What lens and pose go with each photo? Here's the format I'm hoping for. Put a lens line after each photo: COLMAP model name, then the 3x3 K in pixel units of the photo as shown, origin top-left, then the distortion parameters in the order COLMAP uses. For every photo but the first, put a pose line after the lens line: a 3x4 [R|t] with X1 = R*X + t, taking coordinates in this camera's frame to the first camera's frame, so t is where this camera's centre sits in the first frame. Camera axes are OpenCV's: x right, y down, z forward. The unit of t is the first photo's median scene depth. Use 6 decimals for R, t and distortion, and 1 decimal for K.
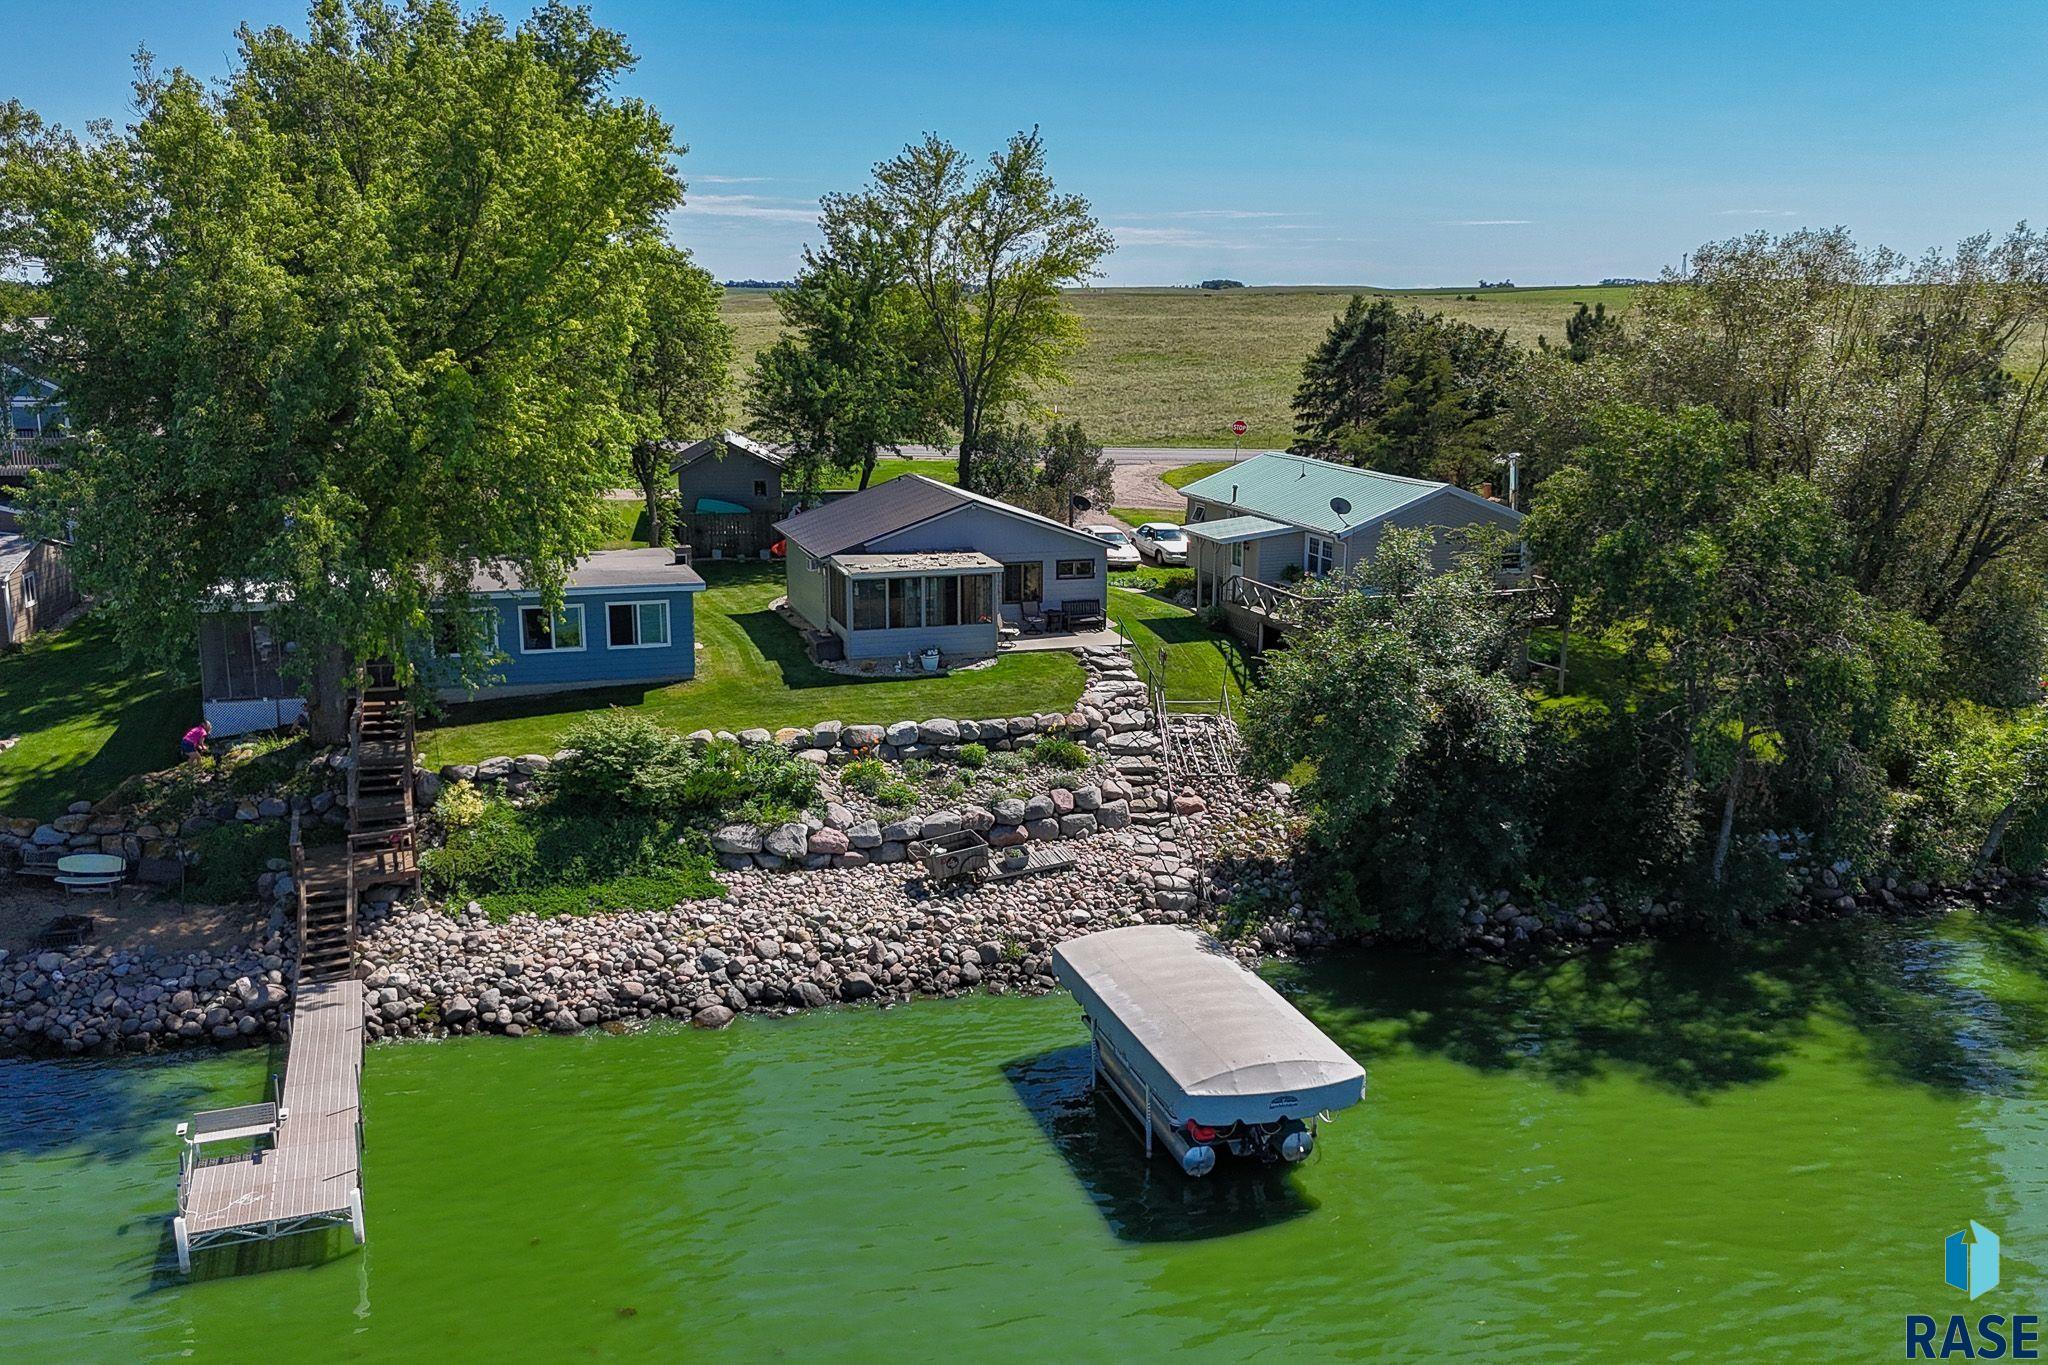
lens RADIAL K [[1819.8, 0, 1024.0], [0, 1819.8, 682.5], [0, 0, 1]] dist [0.101976, -0.215320]
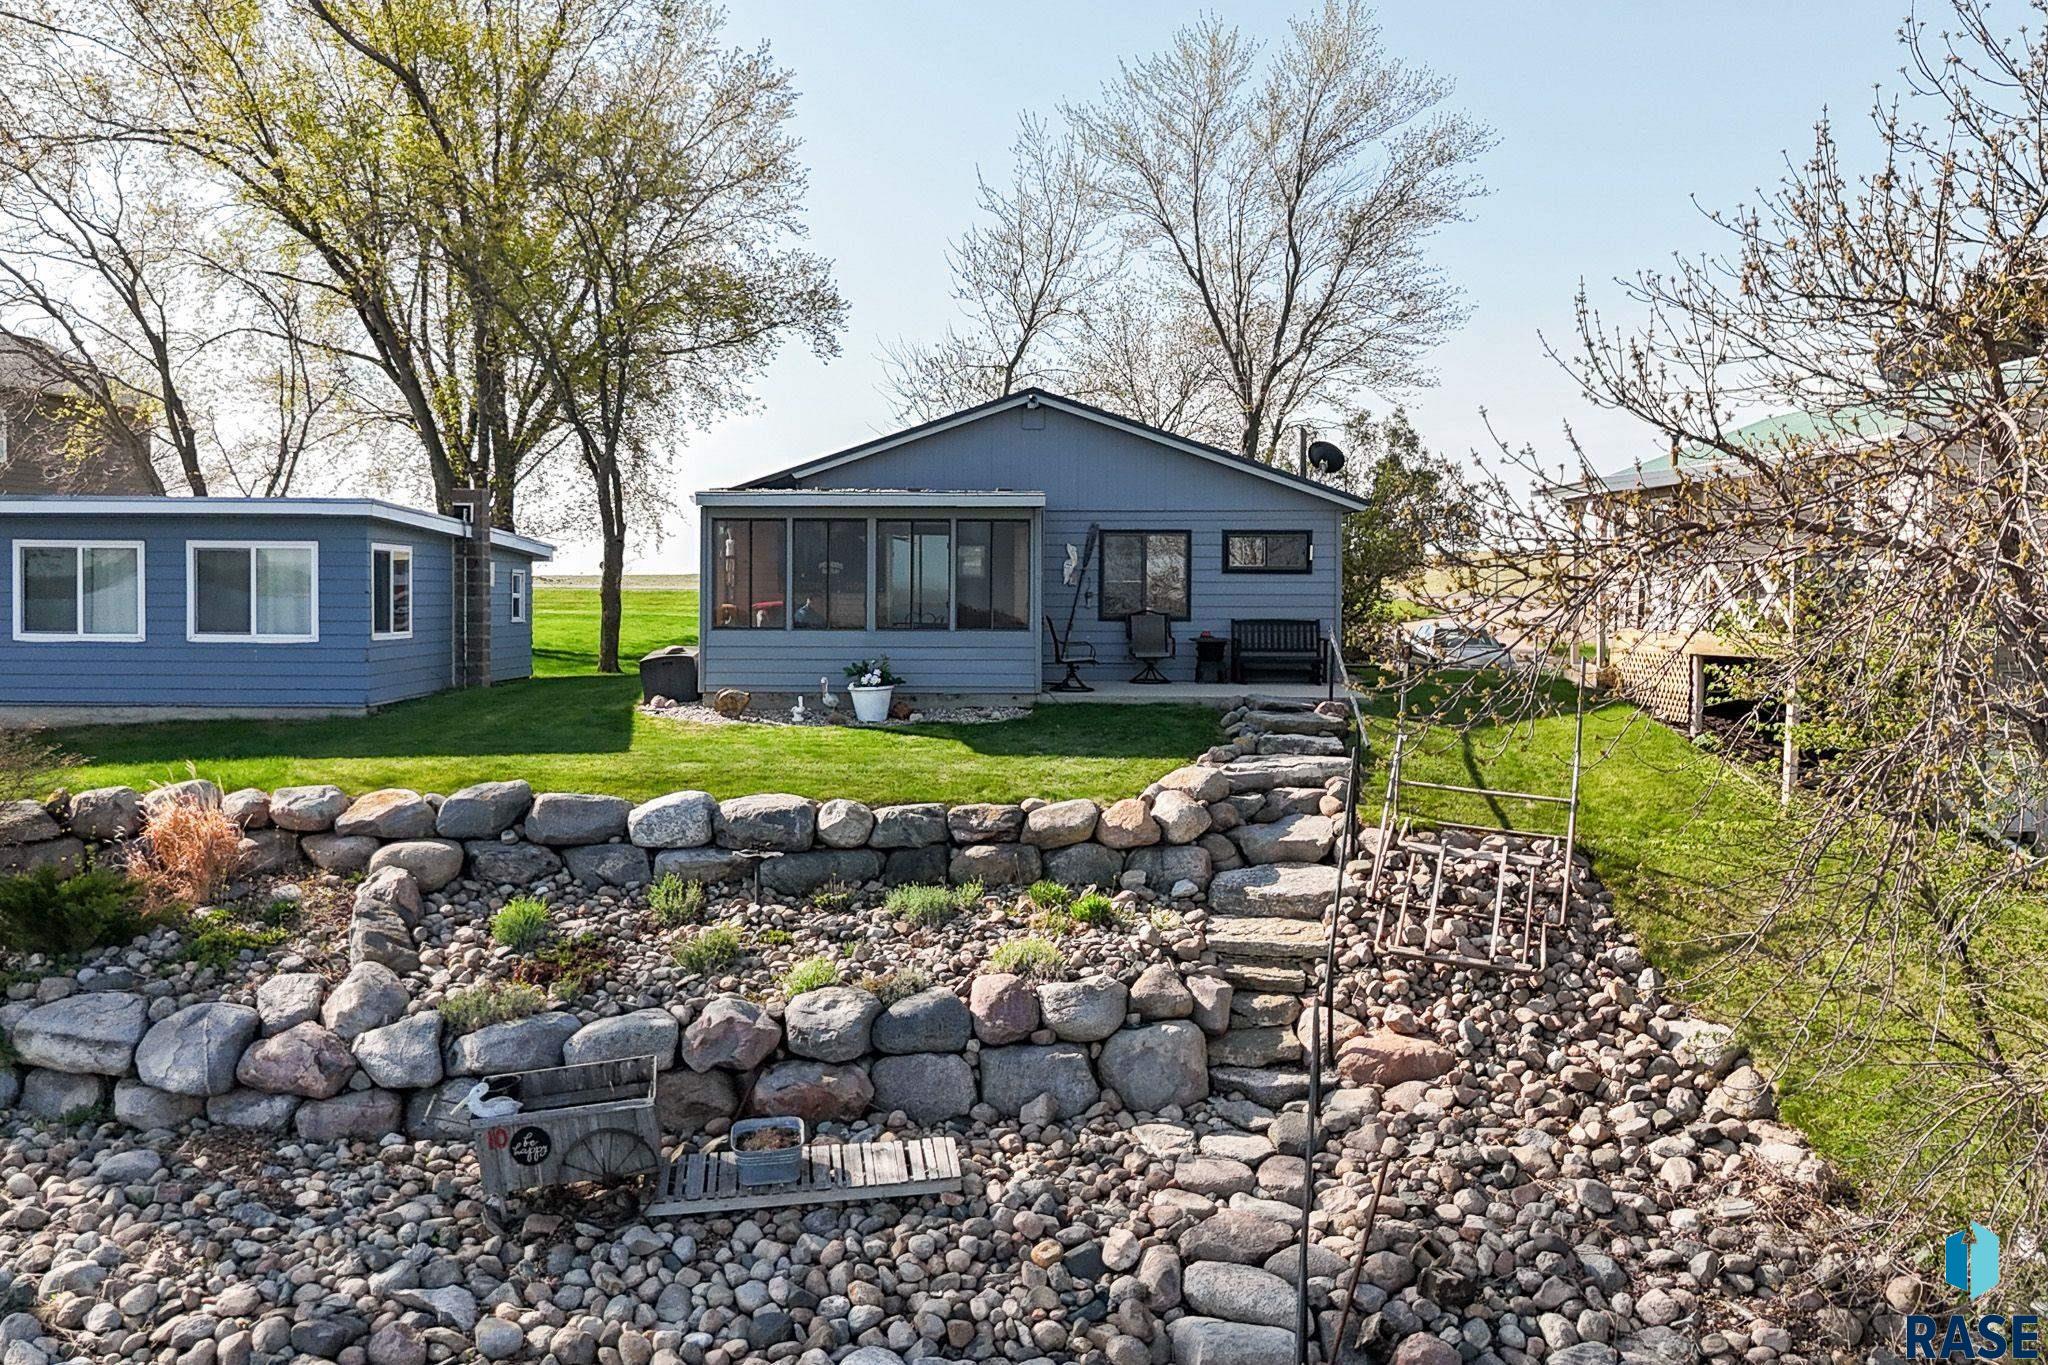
lens RADIAL K [[2012.0, 0, 916.7], [0, 2012.0, 627.2], [0, 0, 1]] dist [0.045013, -0.024934]
pose [[0.943823, 0.005657, -0.330403, 0.126788], [-0.069040, 0.981164, -0.180418, 0.060711], [0.323159, 0.193094, 0.926436, 0.571769]]
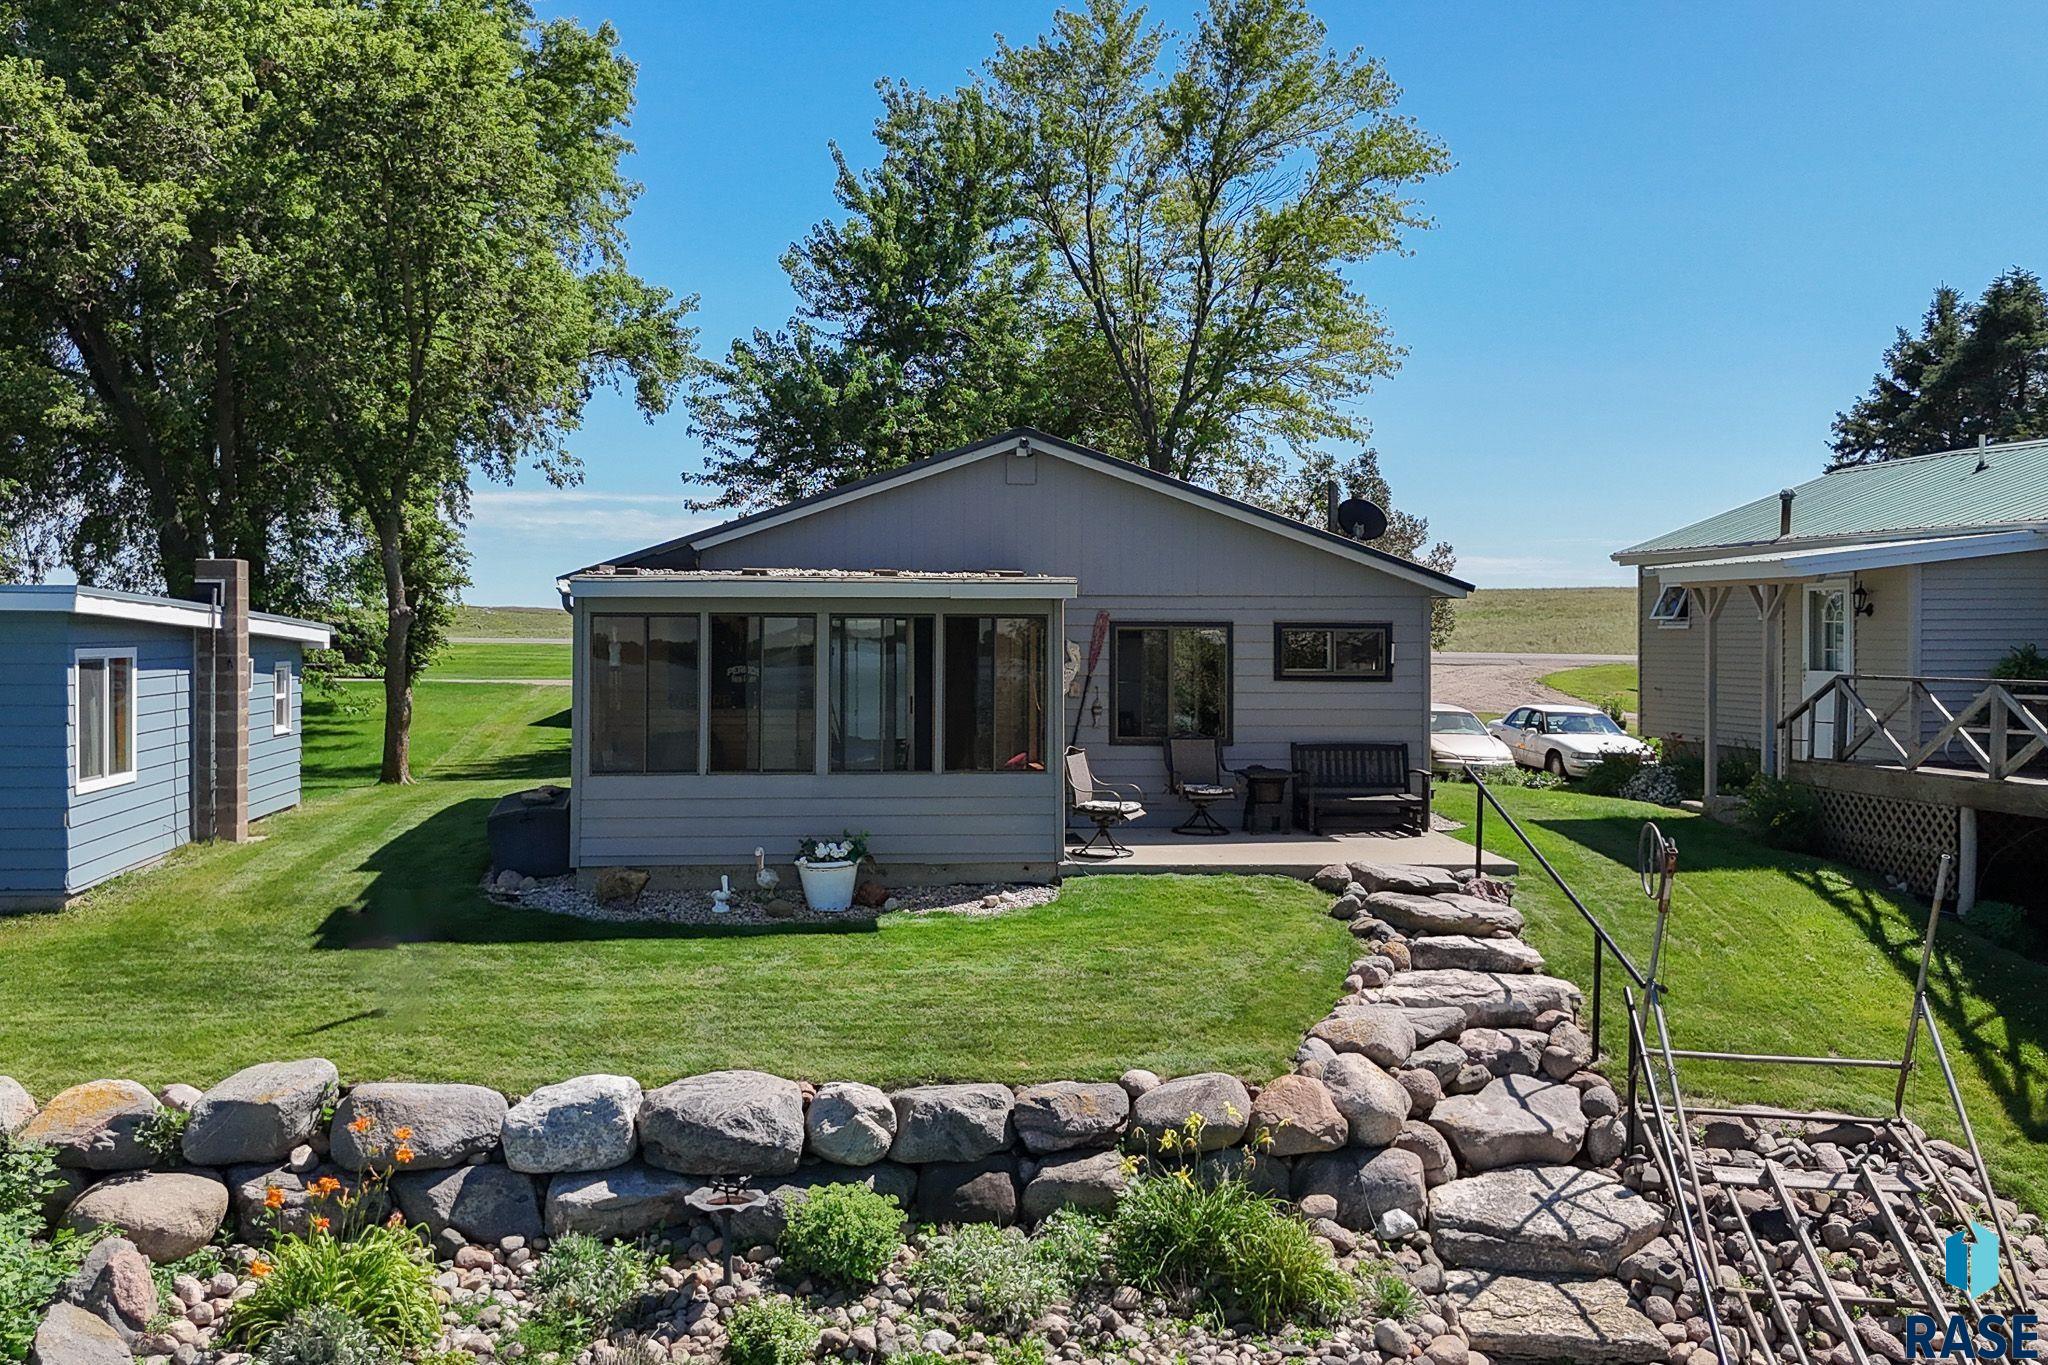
lens RADIAL K [[2012.0, 0, 916.7], [0, 2012.0, 627.2], [0, 0, 1]] dist [0.045013, -0.024934]
pose [[0.977501, 0.001800, -0.210922, 0.035524], [-0.045558, 0.978162, -0.202791, 0.014759], [0.205951, 0.207837, 0.956236, 0.703873]]
